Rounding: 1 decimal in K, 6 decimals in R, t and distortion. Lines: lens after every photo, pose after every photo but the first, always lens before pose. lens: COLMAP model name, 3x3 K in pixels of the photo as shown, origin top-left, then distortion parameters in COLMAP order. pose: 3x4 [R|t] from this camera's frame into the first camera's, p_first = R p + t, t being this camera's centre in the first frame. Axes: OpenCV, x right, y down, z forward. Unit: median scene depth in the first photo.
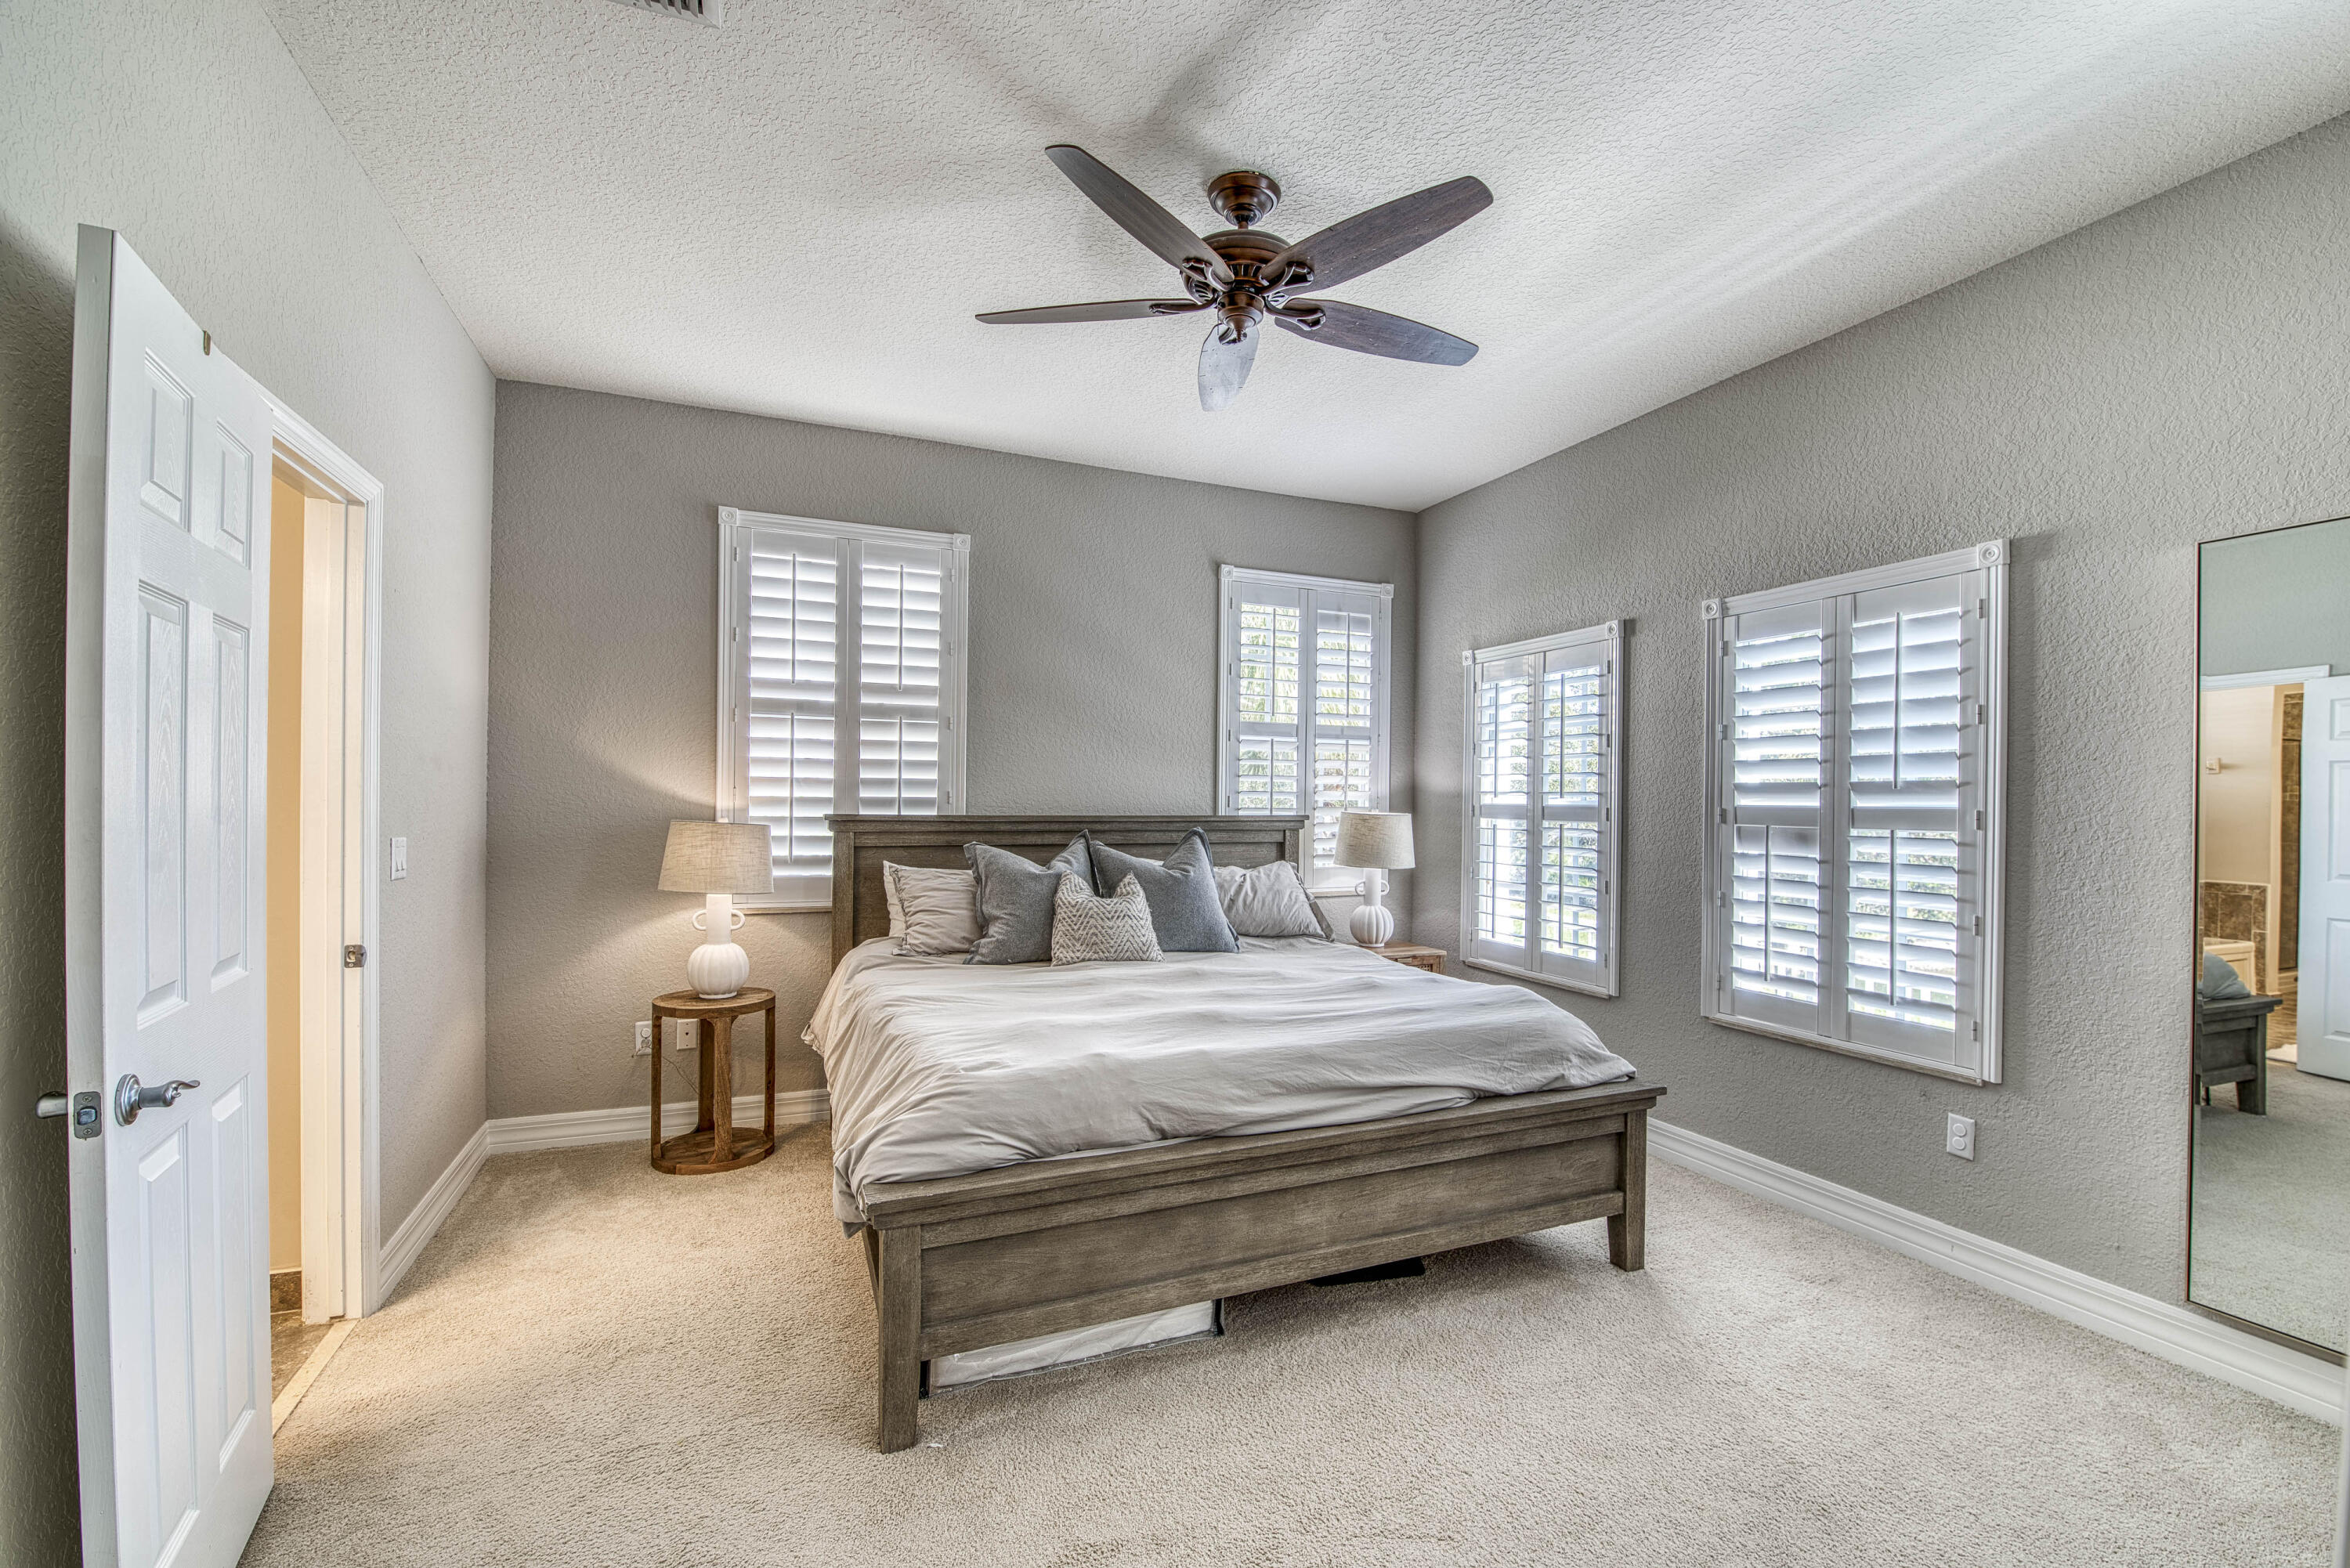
lens RADIAL K [[1009.5, 0, 1202.6], [0, 1009.5, 806.4], [0, 0, 1]] dist [-0.002851, -0.010600]
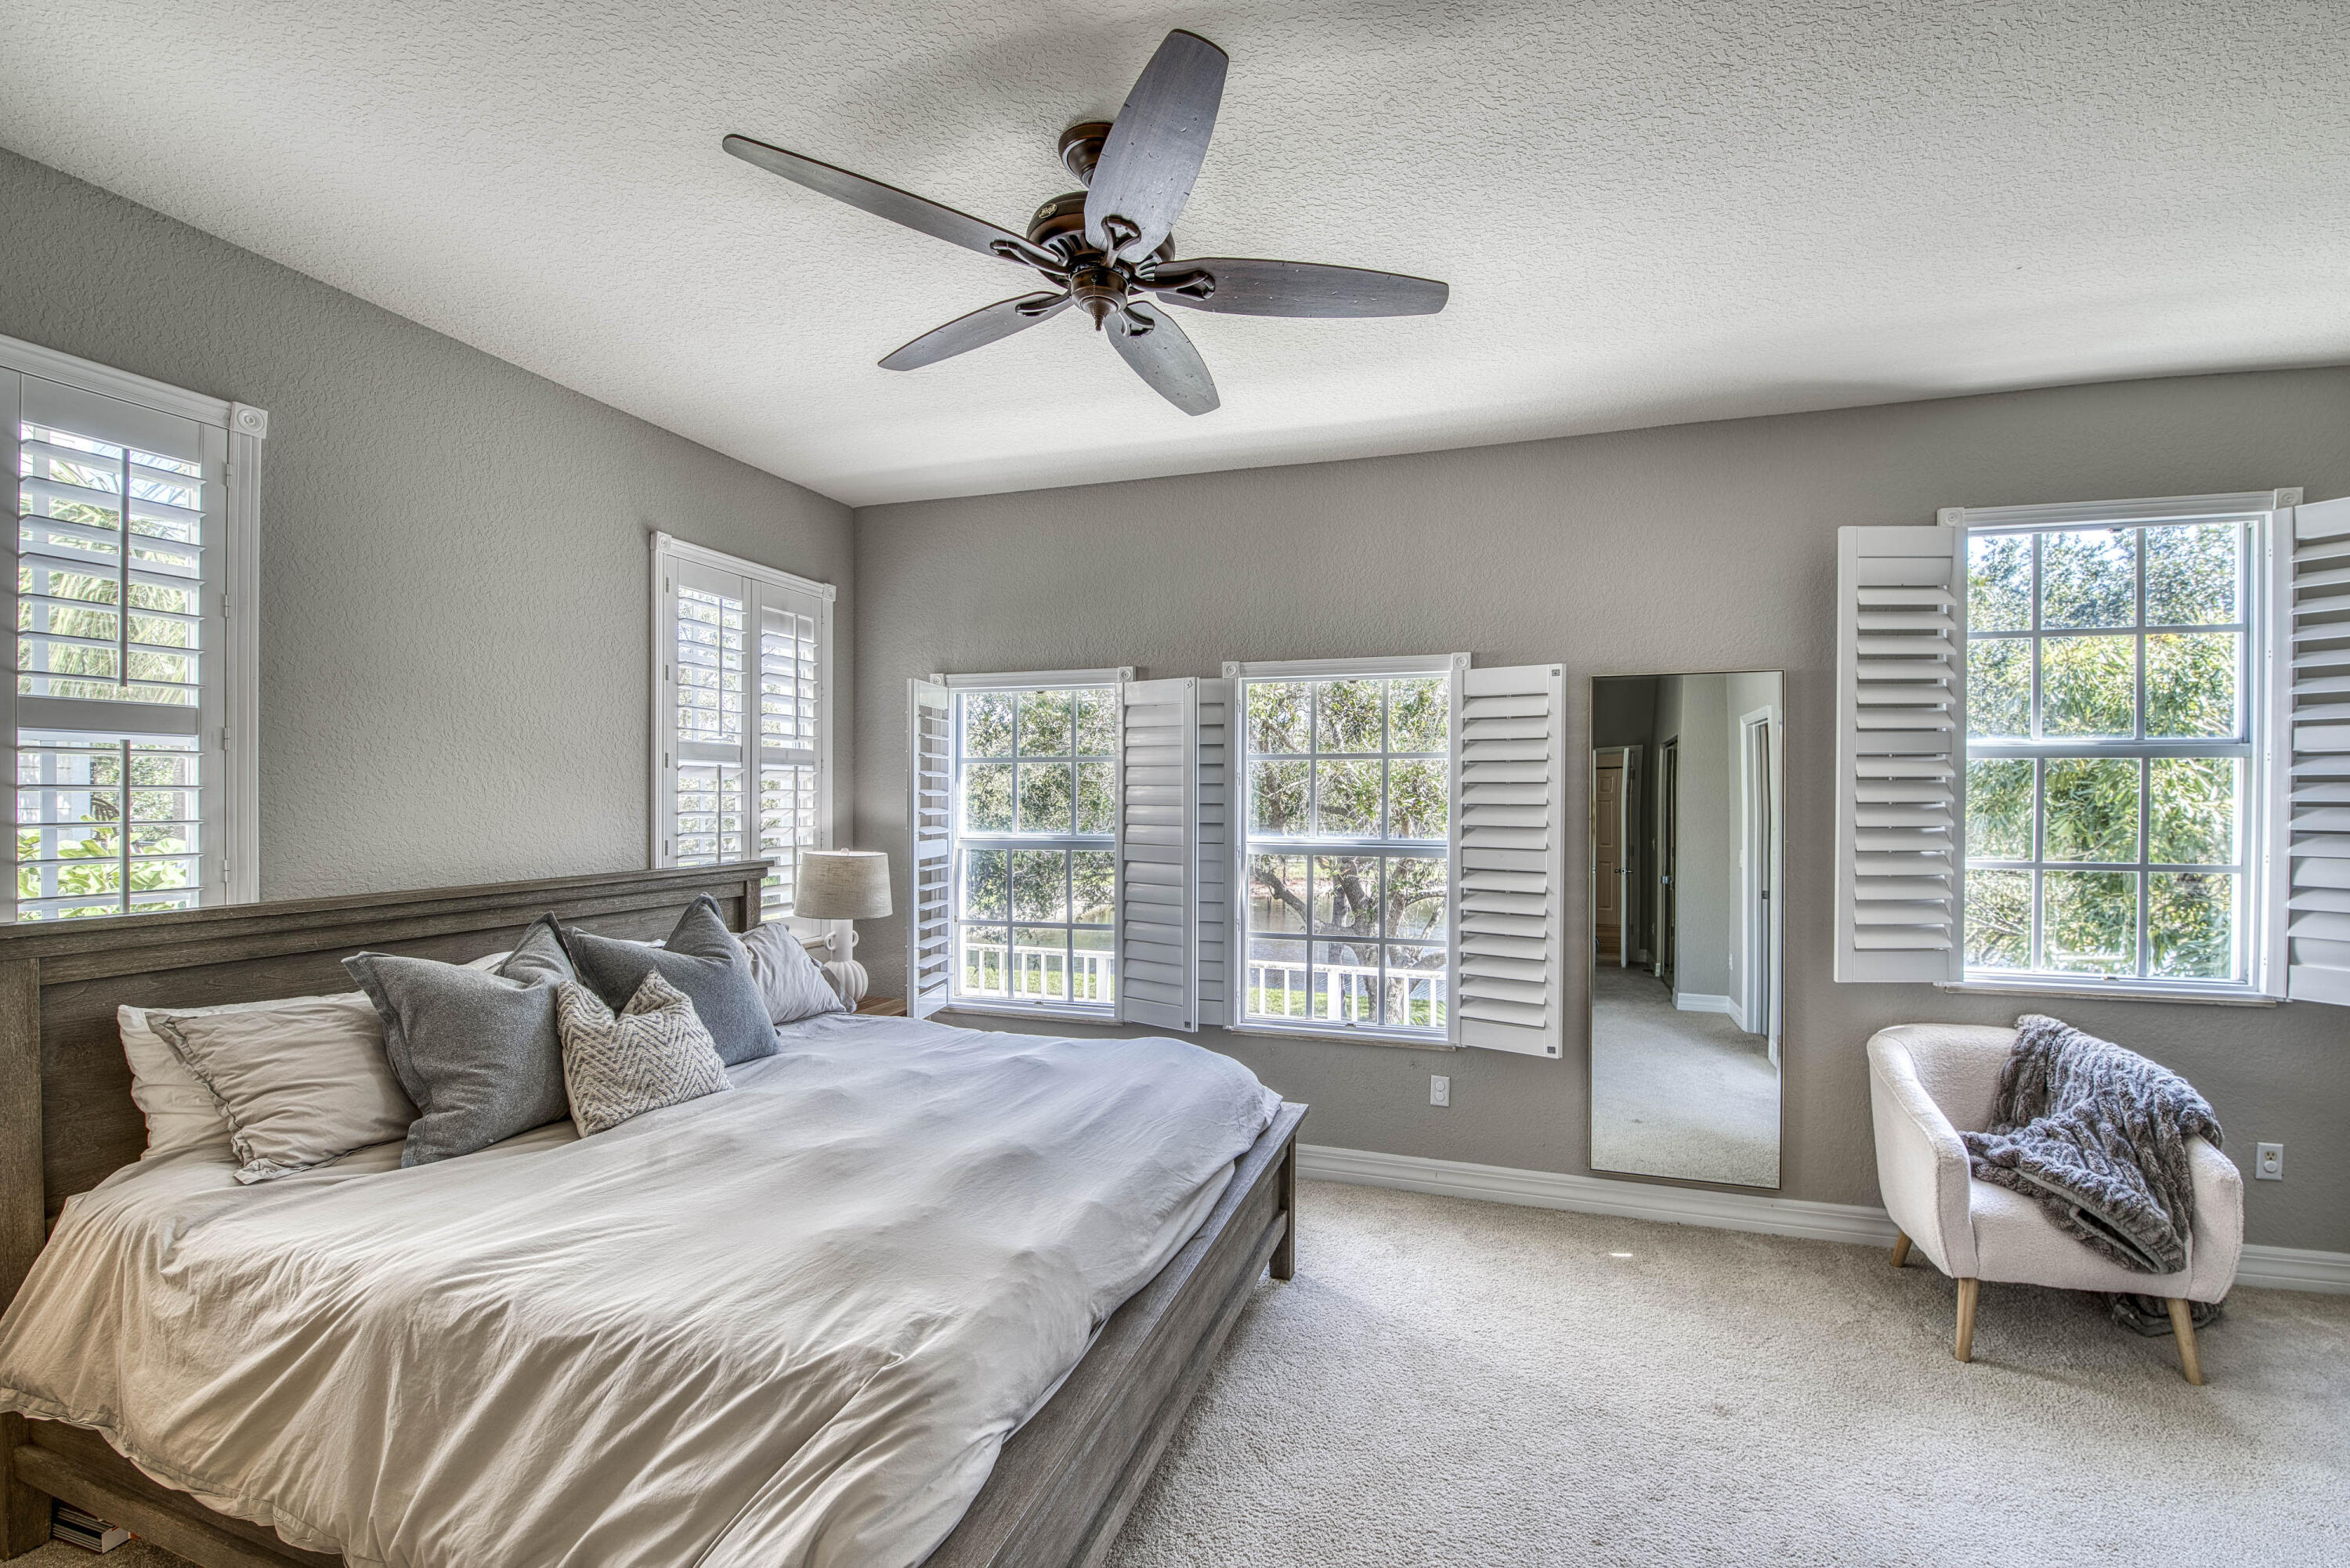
lens RADIAL K [[1009.5, 0, 1202.6], [0, 1009.5, 806.4], [0, 0, 1]] dist [-0.002851, -0.010600]
pose [[0.661053, -0.015033, 0.750189, -0.274771], [0.007360, 0.999881, 0.013552, -0.043326], [-0.750303, -0.003437, 0.661085, 0.204018]]
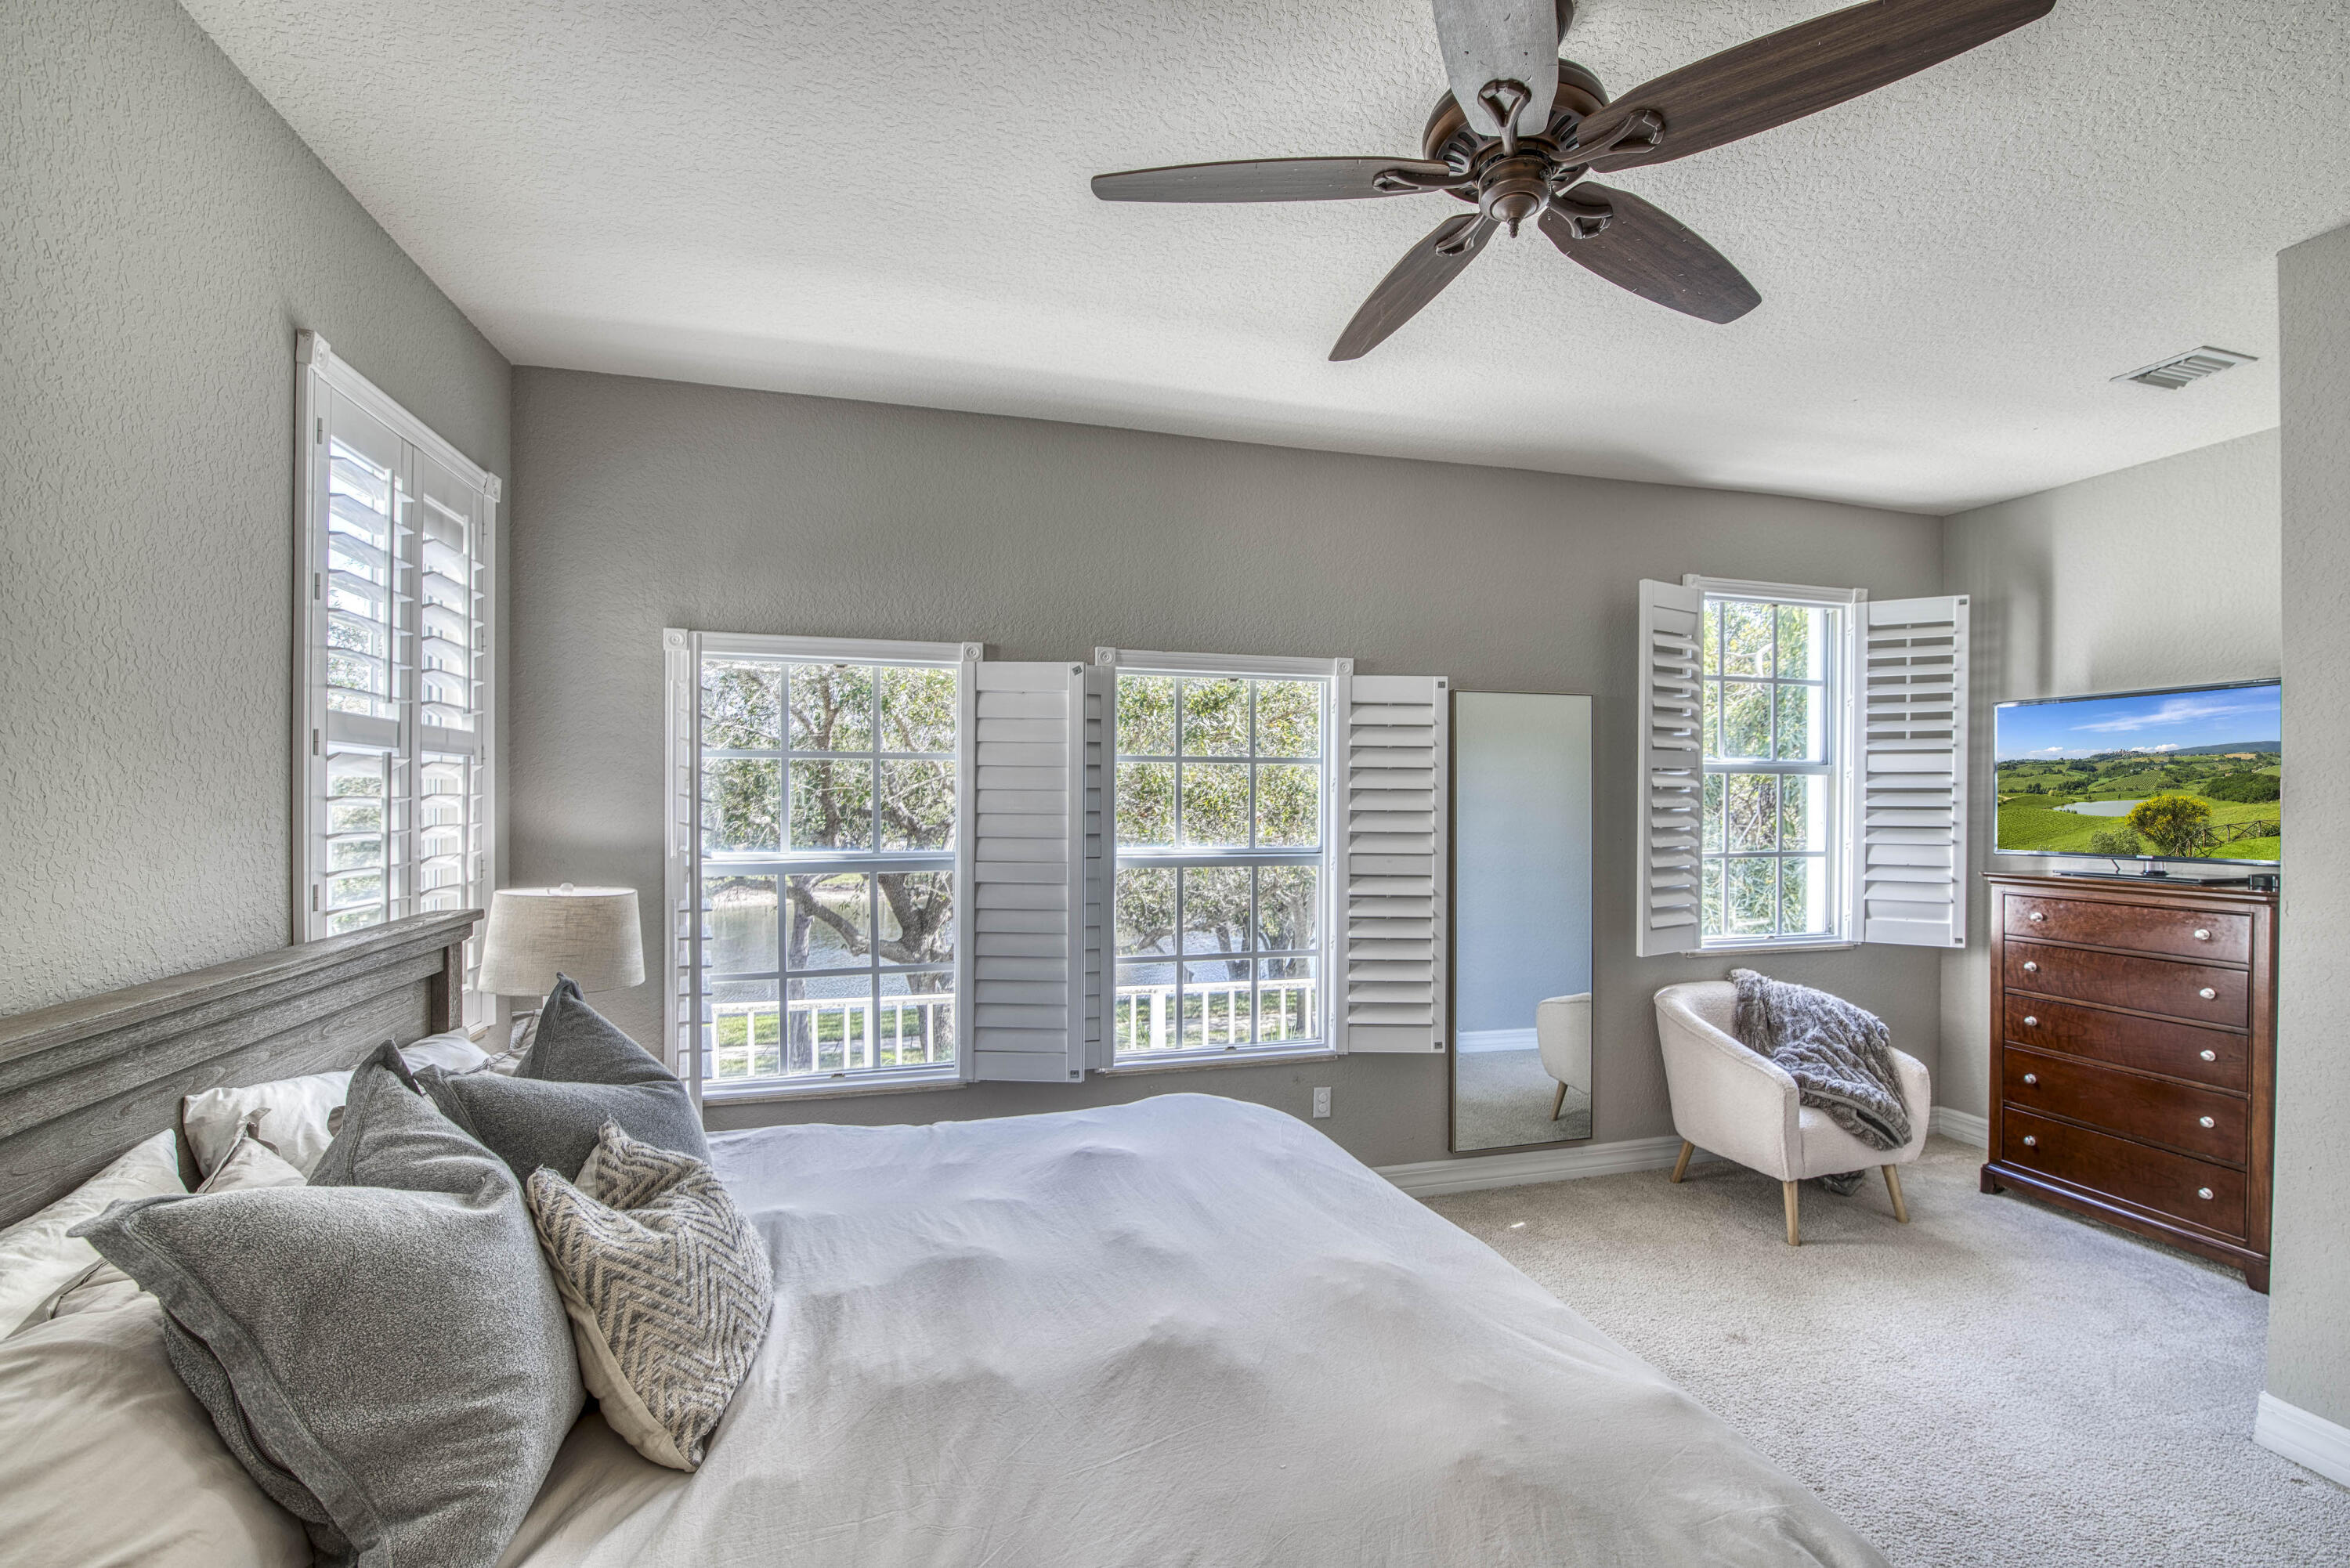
lens RADIAL K [[1009.5, 0, 1202.6], [0, 1009.5, 806.4], [0, 0, 1]] dist [-0.002851, -0.010600]
pose [[0.131217, -0.016461, 0.991217, -0.341689], [0.003117, 0.999864, 0.016192, -0.049105], [-0.991349, 0.000965, 0.131251, 0.580153]]
